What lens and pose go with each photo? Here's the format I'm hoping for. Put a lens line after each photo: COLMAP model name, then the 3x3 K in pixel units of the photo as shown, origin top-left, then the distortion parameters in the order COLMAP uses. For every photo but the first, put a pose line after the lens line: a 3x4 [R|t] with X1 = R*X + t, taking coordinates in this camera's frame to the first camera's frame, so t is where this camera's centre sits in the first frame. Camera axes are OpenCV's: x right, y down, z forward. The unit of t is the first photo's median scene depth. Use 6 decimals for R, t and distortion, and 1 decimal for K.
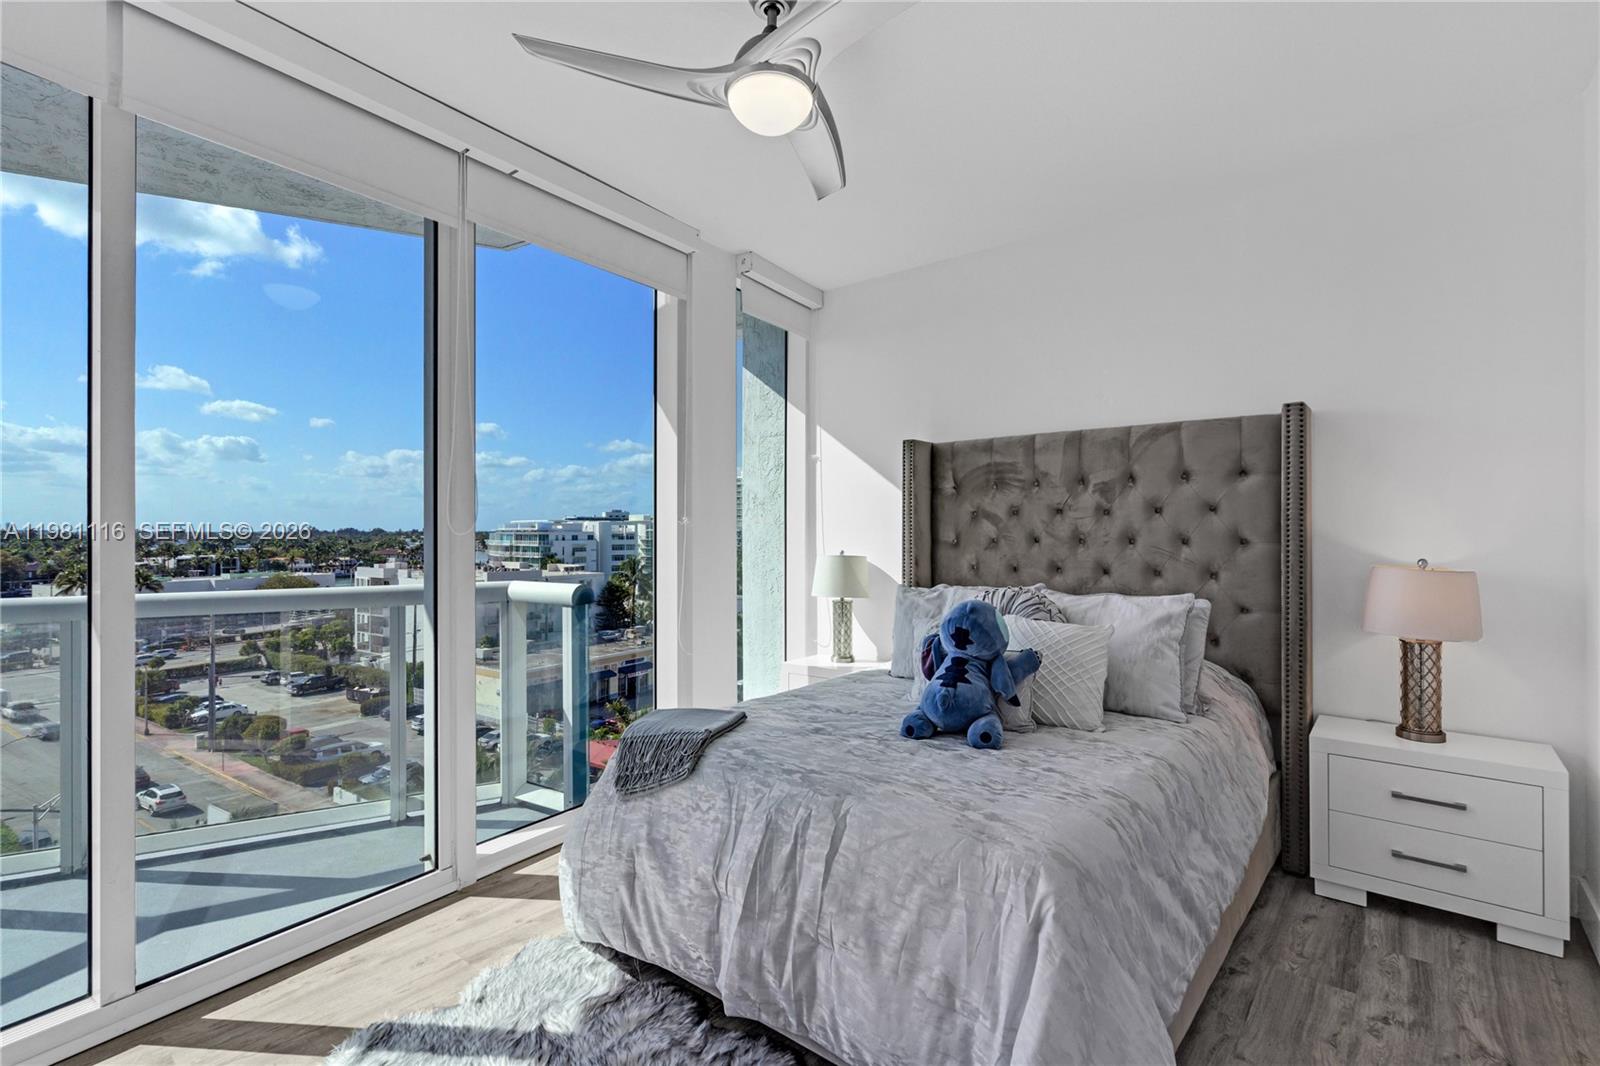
lens RADIAL K [[738.2, 0, 819.5], [0, 738.2, 534.7], [0, 0, 1]] dist [0.001608, 0.000637]
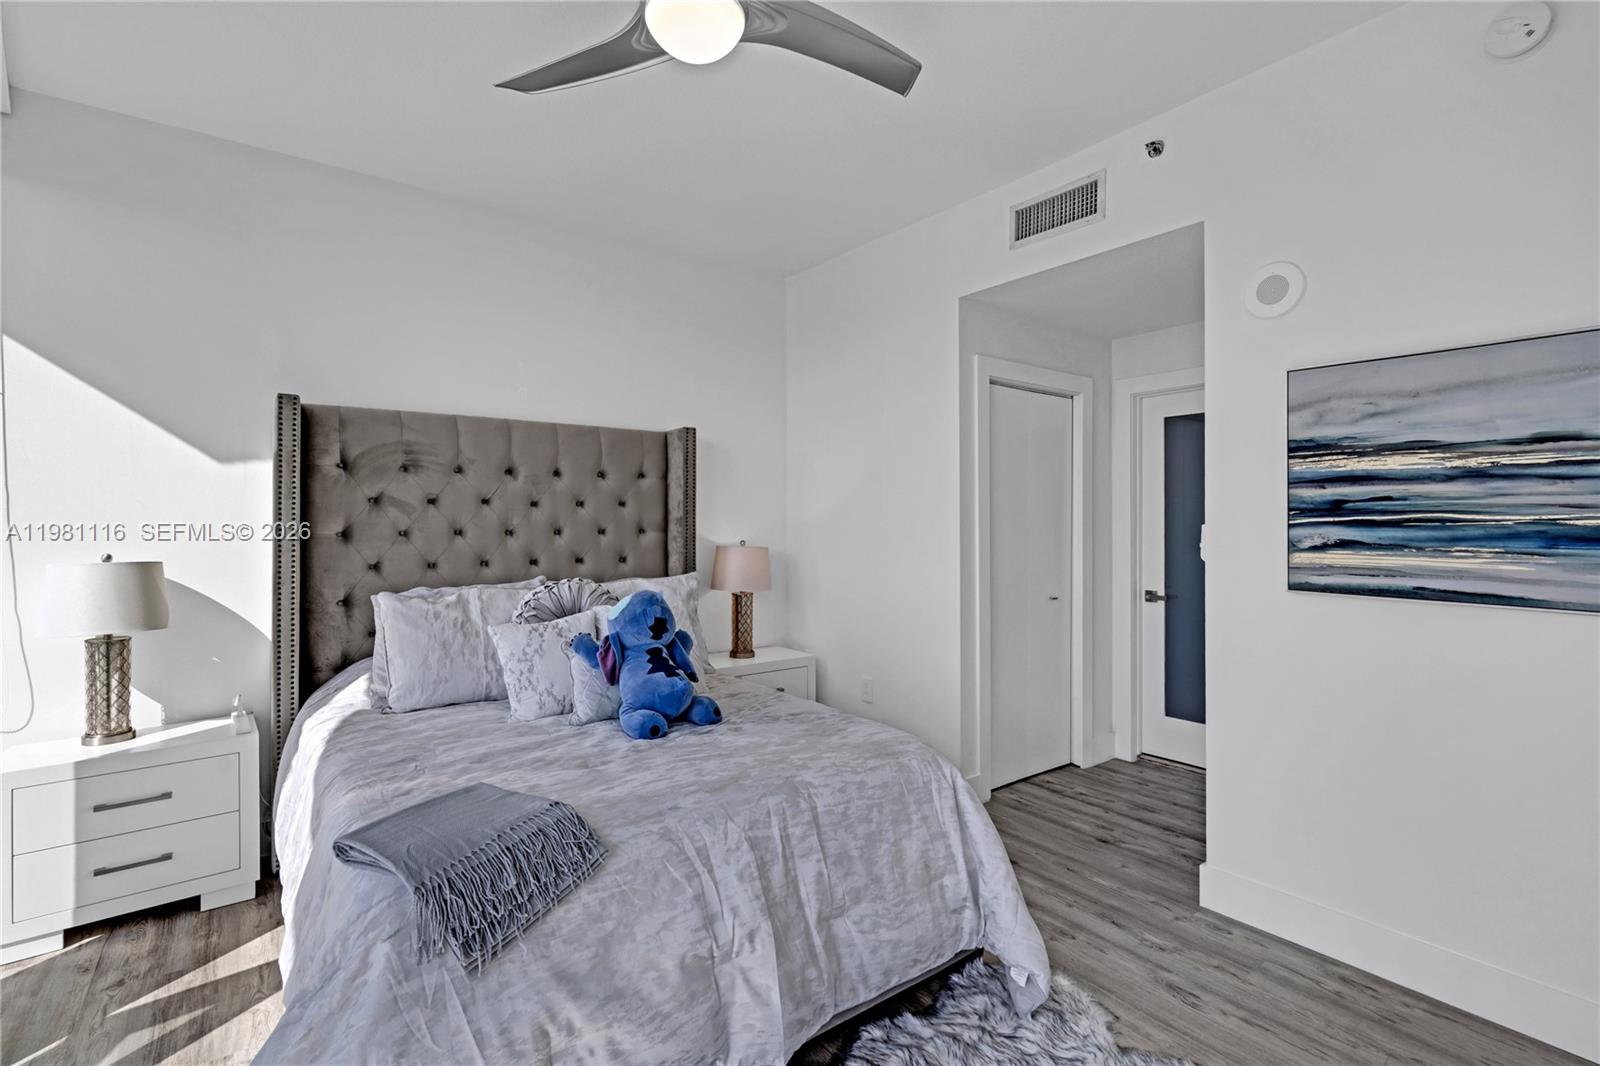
lens RADIAL K [[735.3, 0, 800.0], [0, 735.3, 533.0], [0, 0, 1]] dist [0.000778, 0.000359]
pose [[0.234723, -0.012179, 0.971986, -0.479445], [0.003729, 0.999925, 0.011628, -0.000804], [-0.972055, 0.000895, 0.234751, 0.375716]]
